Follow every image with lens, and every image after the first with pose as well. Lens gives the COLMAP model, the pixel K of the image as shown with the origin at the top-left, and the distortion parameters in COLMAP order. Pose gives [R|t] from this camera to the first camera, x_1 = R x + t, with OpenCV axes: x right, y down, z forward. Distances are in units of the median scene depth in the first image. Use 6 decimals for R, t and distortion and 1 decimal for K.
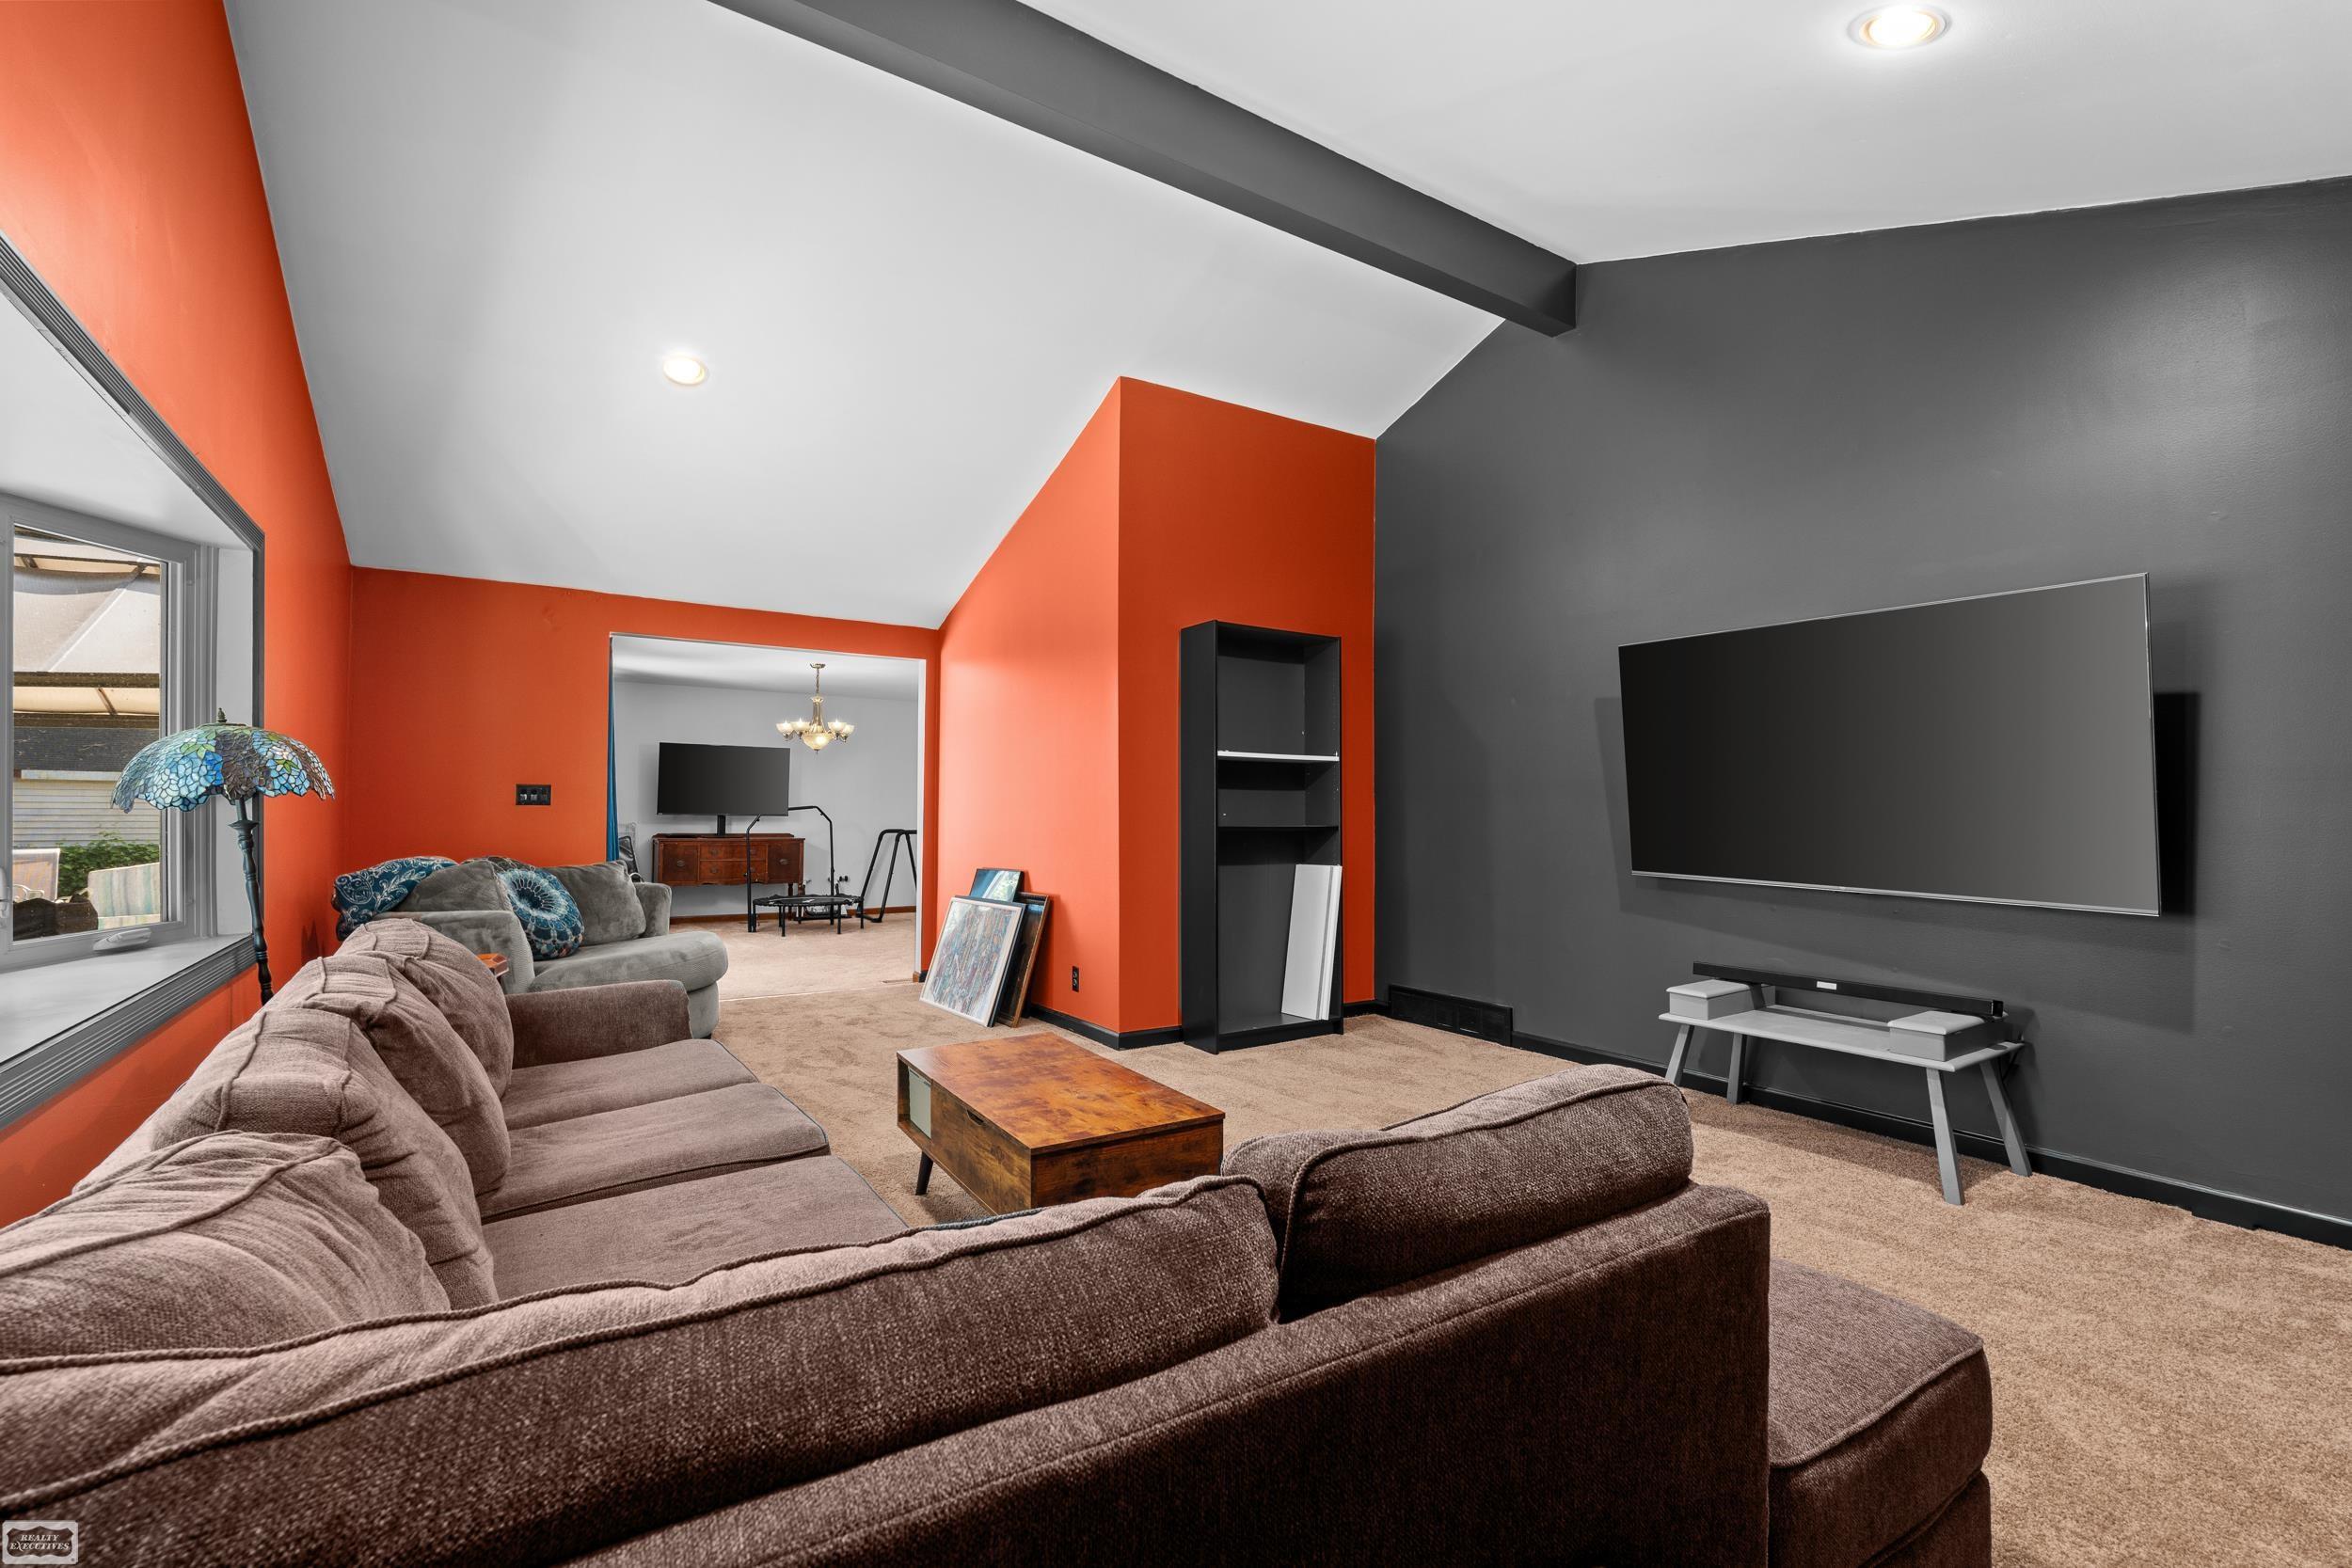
lens RADIAL K [[1034.1, 0, 1155.9], [0, 1034.1, 793.2], [0, 0, 1]] dist [-0.003997, -0.001012]
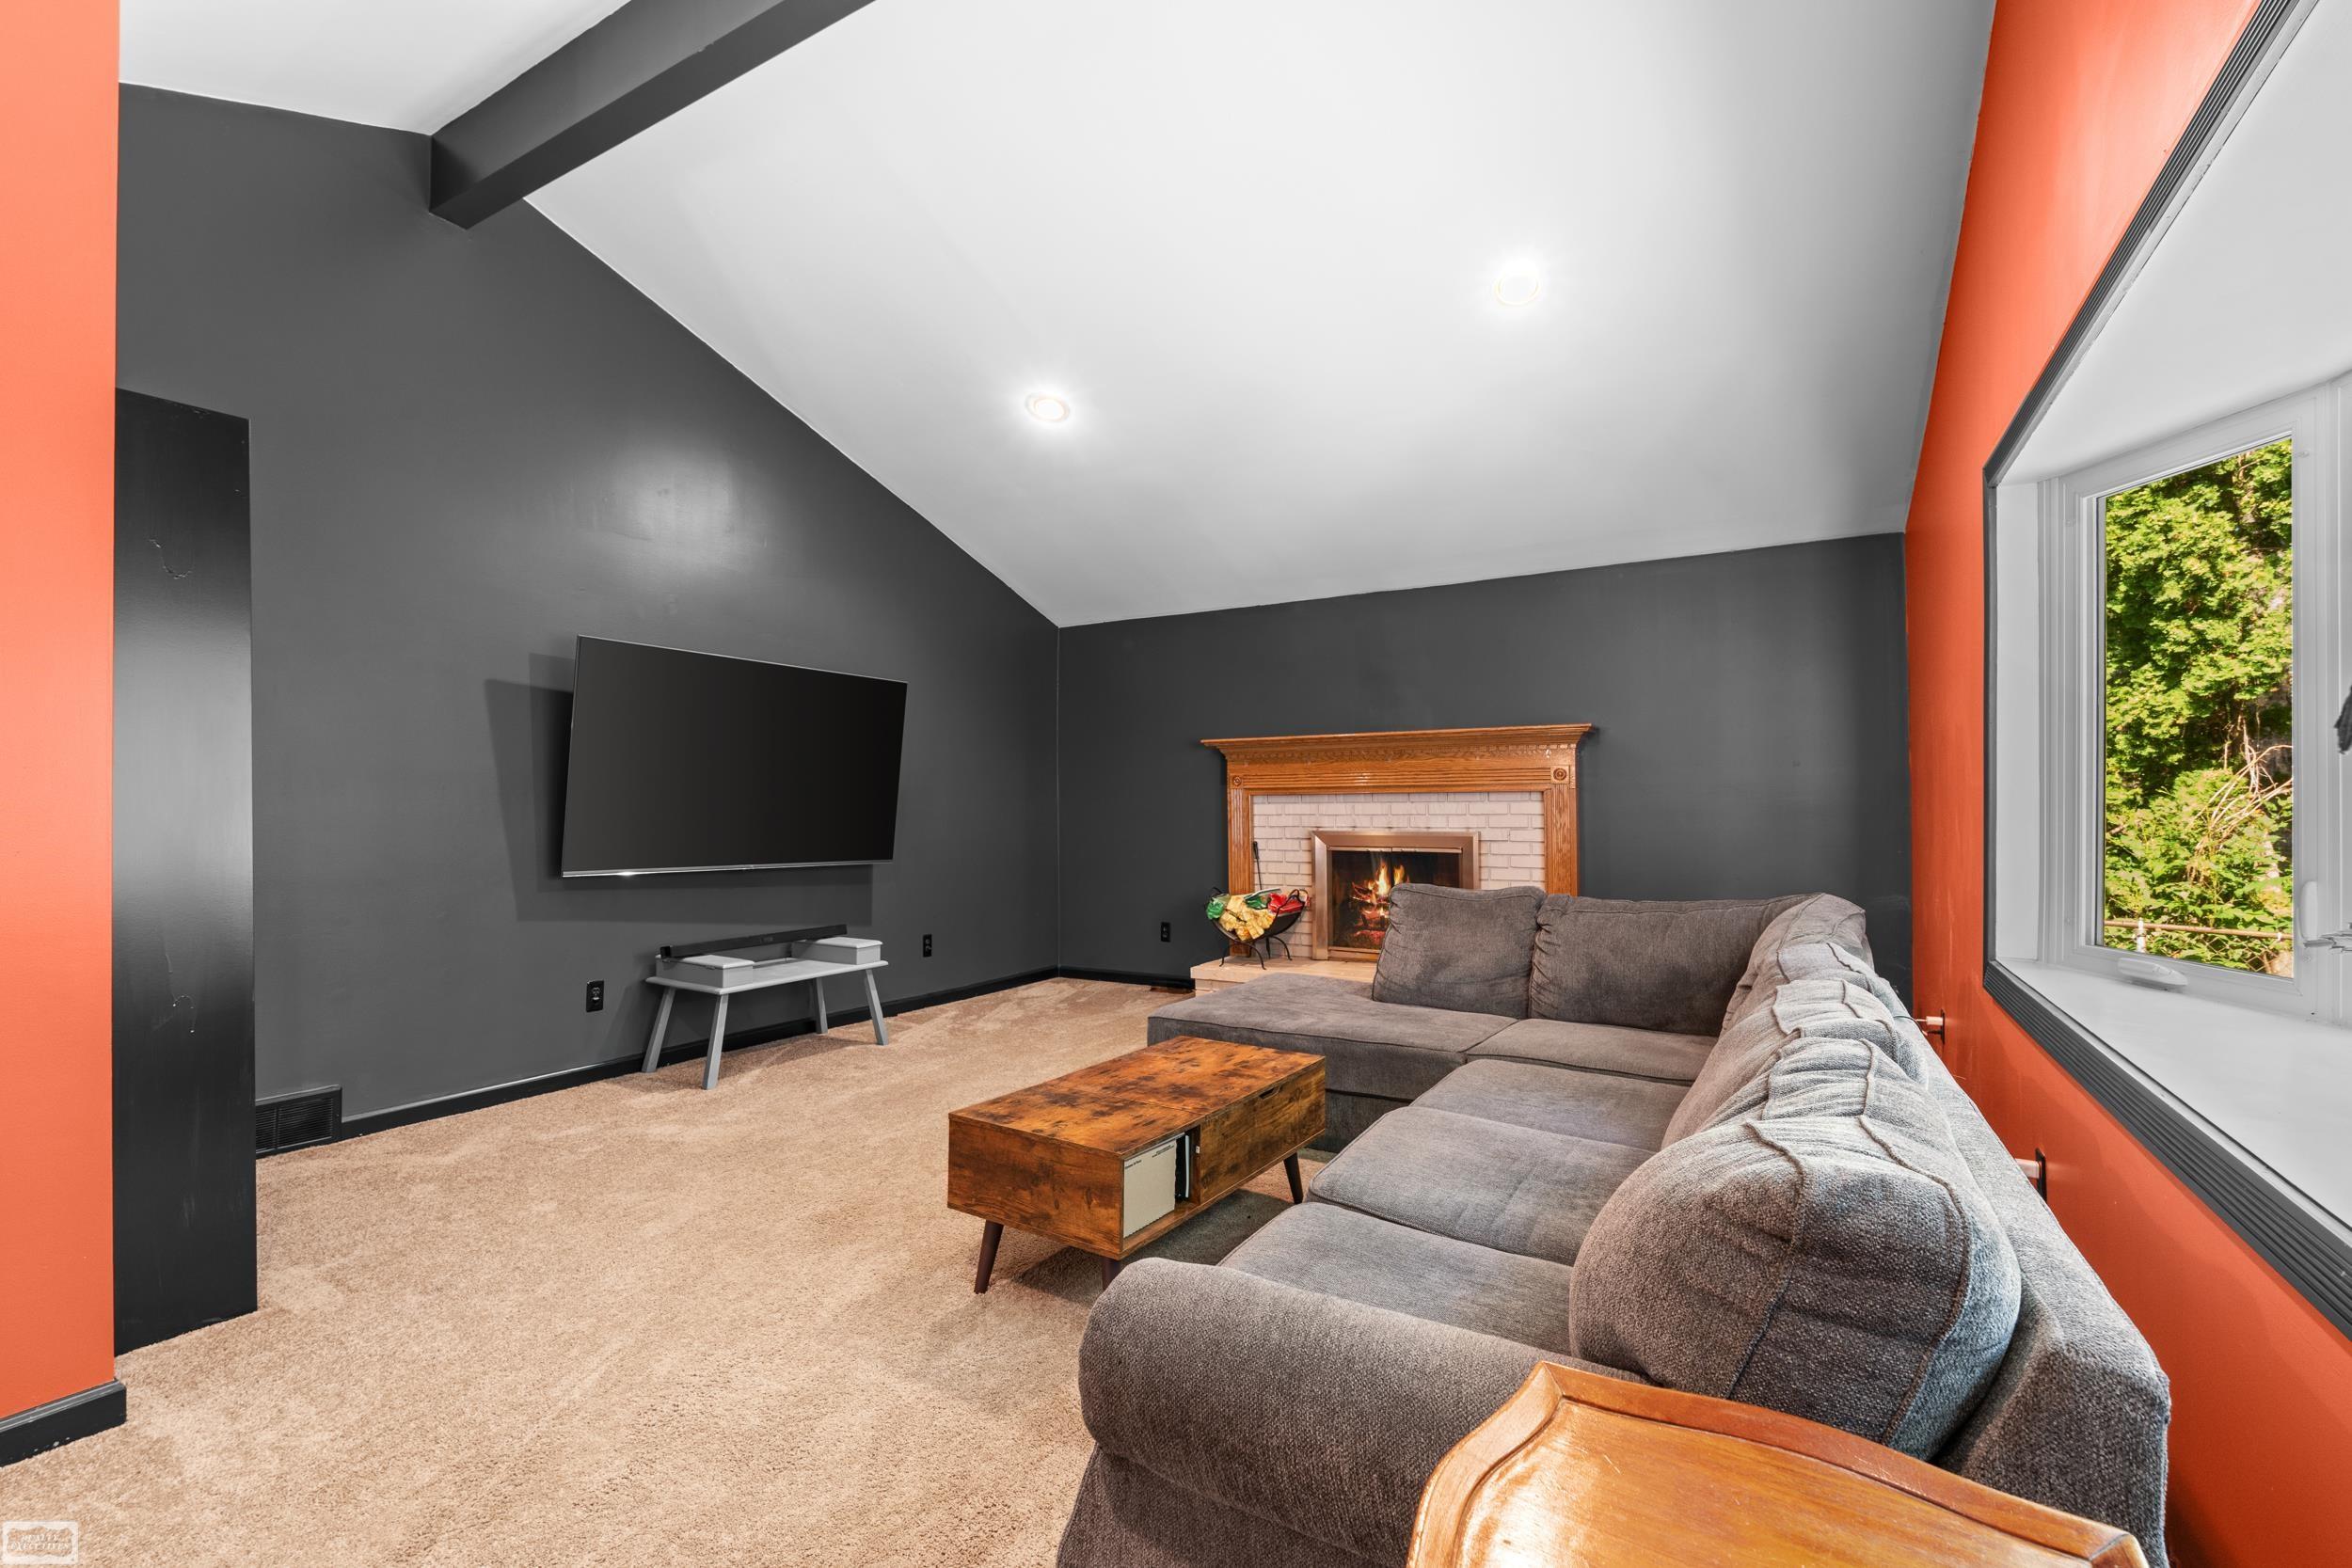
lens RADIAL K [[1034.1, 0, 1213.2], [0, 1034.1, 803.7], [0, 0, 1]] dist [-0.003997, -0.001012]
pose [[-0.472117, 0.000033, 0.881536, -0.986457], [-0.017153, 0.999810, -0.009224, 0.019128], [-0.881369, -0.019476, -0.472027, 1.400986]]
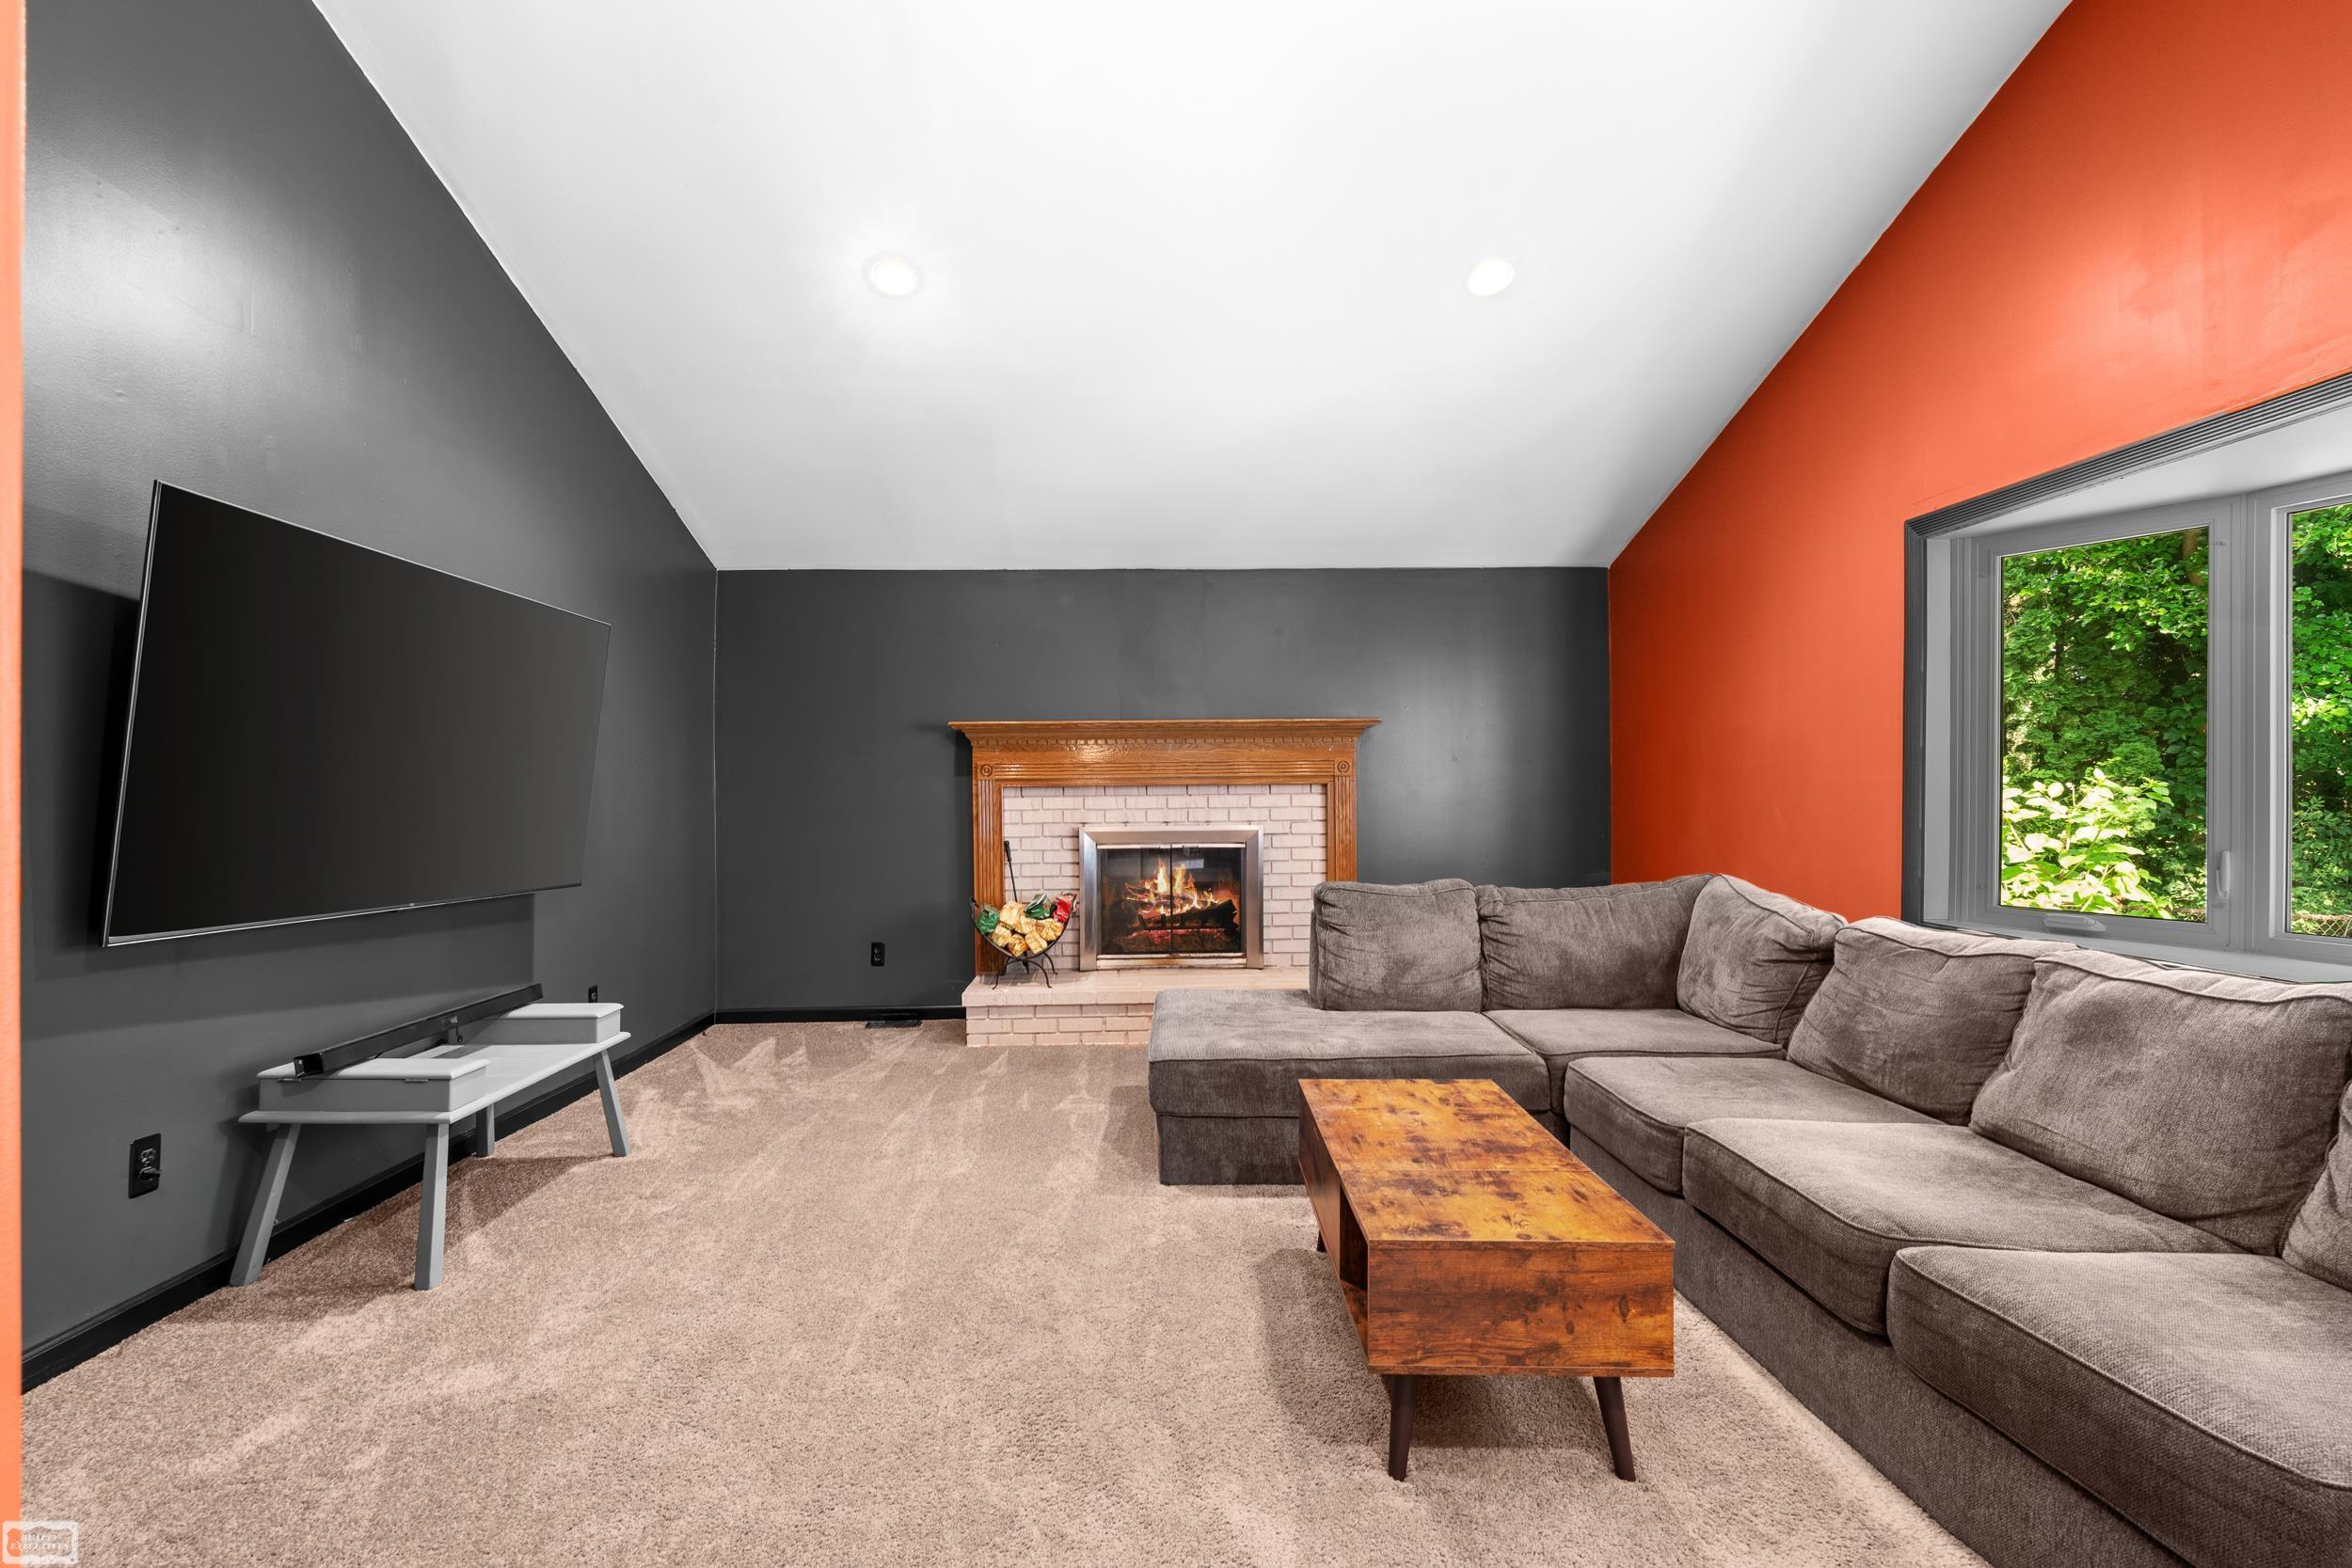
lens RADIAL K [[1034.1, 0, 1180.2], [0, 1034.1, 799.6], [0, 0, 1]] dist [-0.003997, -0.001012]
pose [[-0.864351, 0.000799, 0.502889, -0.329853], [-0.006146, 0.999907, -0.012153, 0.022584], [-0.502852, -0.013596, -0.864266, 1.767897]]
